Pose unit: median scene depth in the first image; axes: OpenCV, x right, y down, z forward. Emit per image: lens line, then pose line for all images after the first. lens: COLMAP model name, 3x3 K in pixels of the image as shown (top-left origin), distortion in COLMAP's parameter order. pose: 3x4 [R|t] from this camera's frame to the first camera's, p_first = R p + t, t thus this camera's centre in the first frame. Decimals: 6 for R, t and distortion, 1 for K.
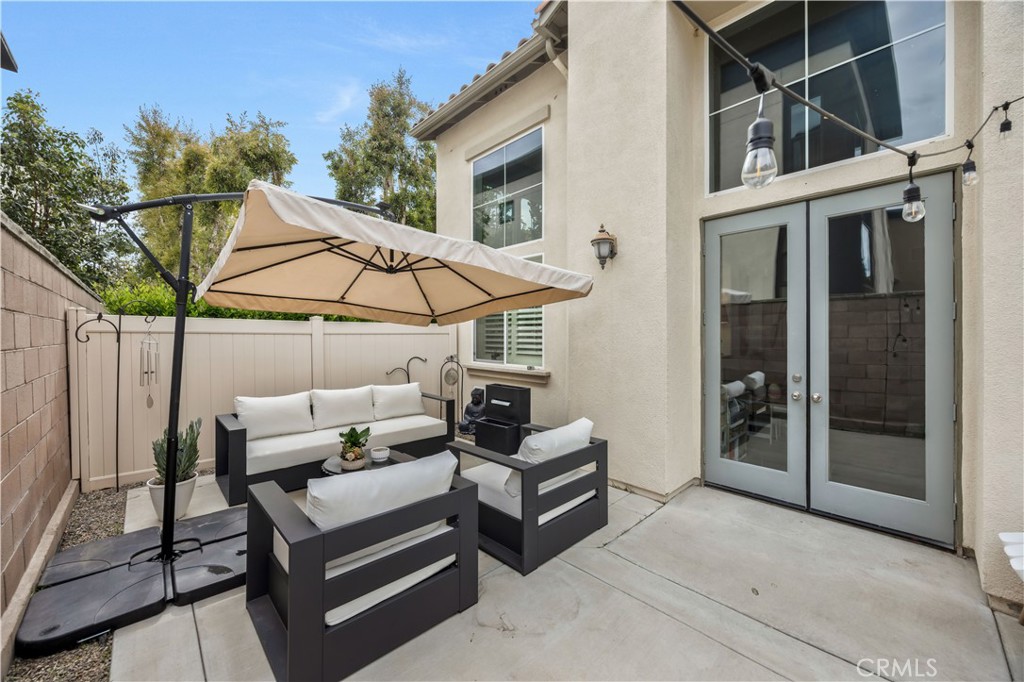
lens RADIAL K [[392.1, 0, 512.0], [0, 392.1, 341.0], [0, 0, 1]] dist [-0.001630, 0.004414]
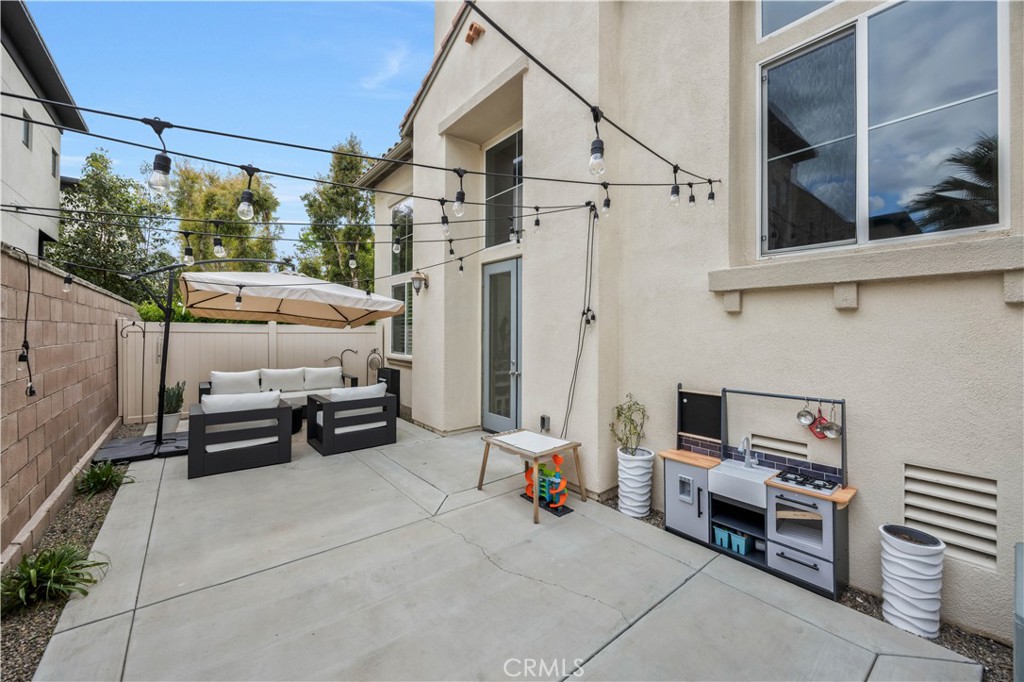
lens RADIAL K [[398.8, 0, 508.0], [0, 398.8, 334.0], [0, 0, 1]] dist [0.013161, 0.000054]
pose [[0.996217, 0.006934, -0.086626, 0.616280], [-0.007833, 0.999919, -0.010040, -0.006849], [0.086549, 0.010681, 0.996190, -0.517727]]
